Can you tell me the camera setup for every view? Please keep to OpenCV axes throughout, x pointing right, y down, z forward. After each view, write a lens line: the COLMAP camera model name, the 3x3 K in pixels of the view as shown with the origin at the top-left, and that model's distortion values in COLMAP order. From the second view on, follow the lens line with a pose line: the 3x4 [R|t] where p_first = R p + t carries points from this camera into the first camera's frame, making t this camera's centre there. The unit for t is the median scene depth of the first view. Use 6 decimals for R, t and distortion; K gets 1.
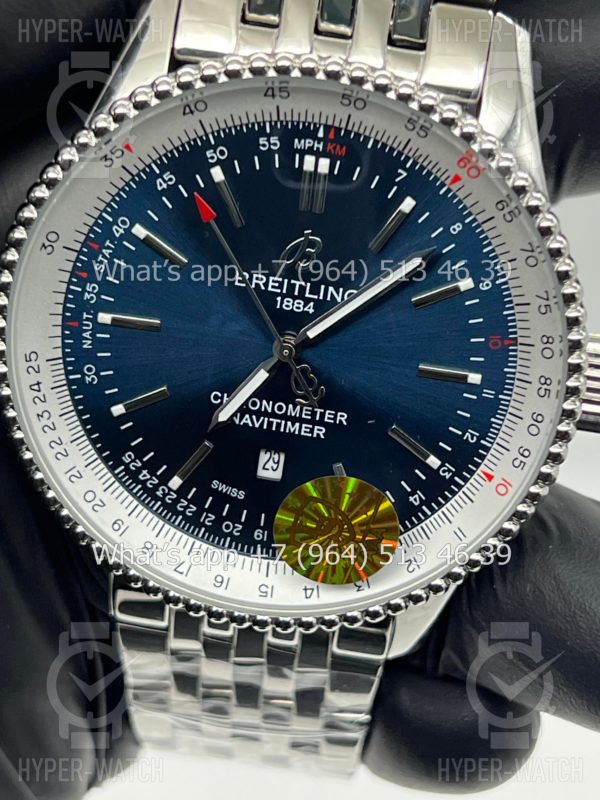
lens RADIAL K [[1920.7, 0, 304.7], [0, 1920.7, 407.1], [0, 0, 1]] dist [0.239494, 0.000000]
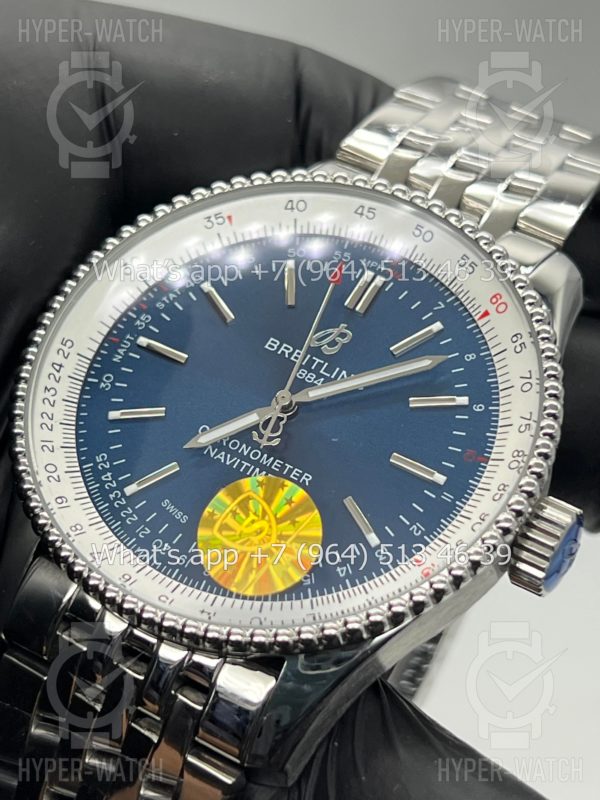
lens RADIAL K [[1920.7, 0, 302.8], [0, 1920.7, 399.3], [0, 0, 1]] dist [0.239494, 0.000000]
pose [[0.921715, 0.310895, -0.231919, 0.247466], [-0.382191, 0.626046, -0.679704, 0.691929], [-0.066124, 0.715130, 0.695857, 0.251325]]
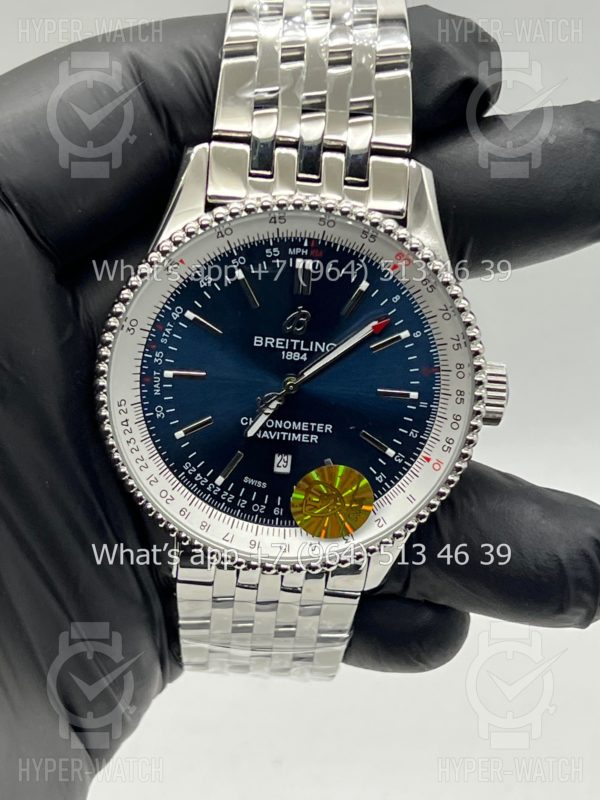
lens RADIAL K [[1920.7, 0, 305.3], [0, 1920.7, 405.7], [0, 0, 1]] dist [0.239494, 0.000000]
pose [[0.991824, -0.075038, 0.103221, -0.155383], [0.078595, 0.996430, -0.030833, 0.033599], [-0.100539, 0.038693, 0.994180, -0.508412]]
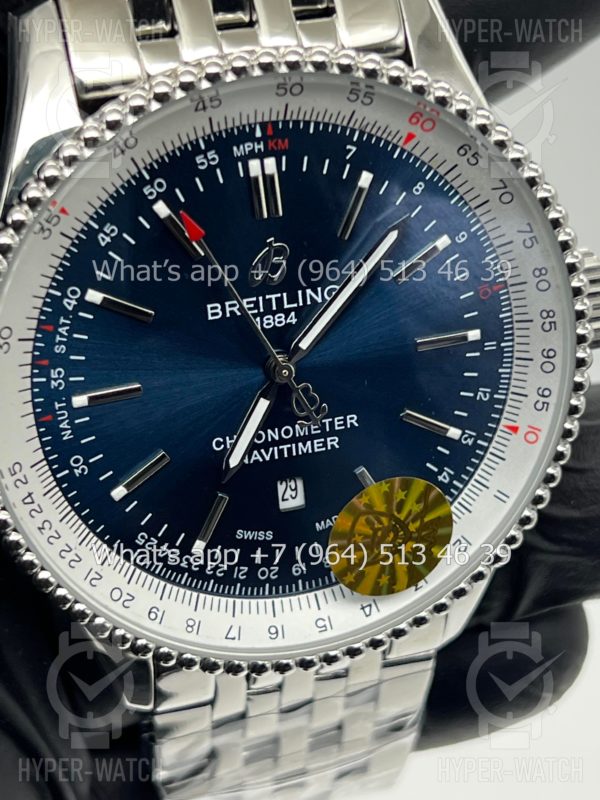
lens RADIAL K [[1920.7, 0, 294.5], [0, 1920.7, 394.6], [0, 0, 1]] dist [0.239494, 0.000000]
pose [[0.916469, -0.321190, 0.238582, -0.225545], [0.313918, 0.946942, 0.068962, -0.079620], [-0.248073, 0.011693, 0.968671, 0.111114]]
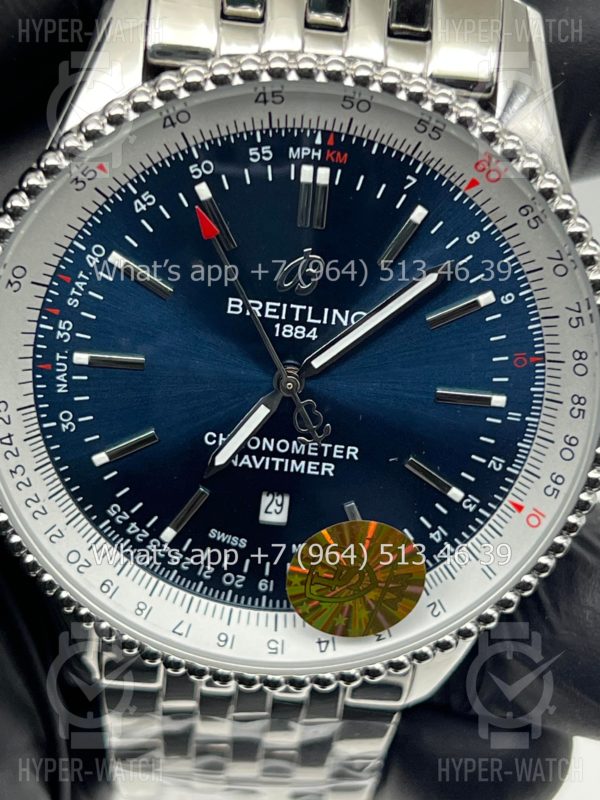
lens RADIAL K [[1920.7, 0, 299.2], [0, 1920.7, 397.8], [0, 0, 1]] dist [0.239494, 0.000000]
pose [[0.995227, -0.061825, 0.075511, -0.072364], [0.059072, 0.997524, 0.038165, -0.056157], [-0.077683, -0.033523, 0.996414, 0.109930]]
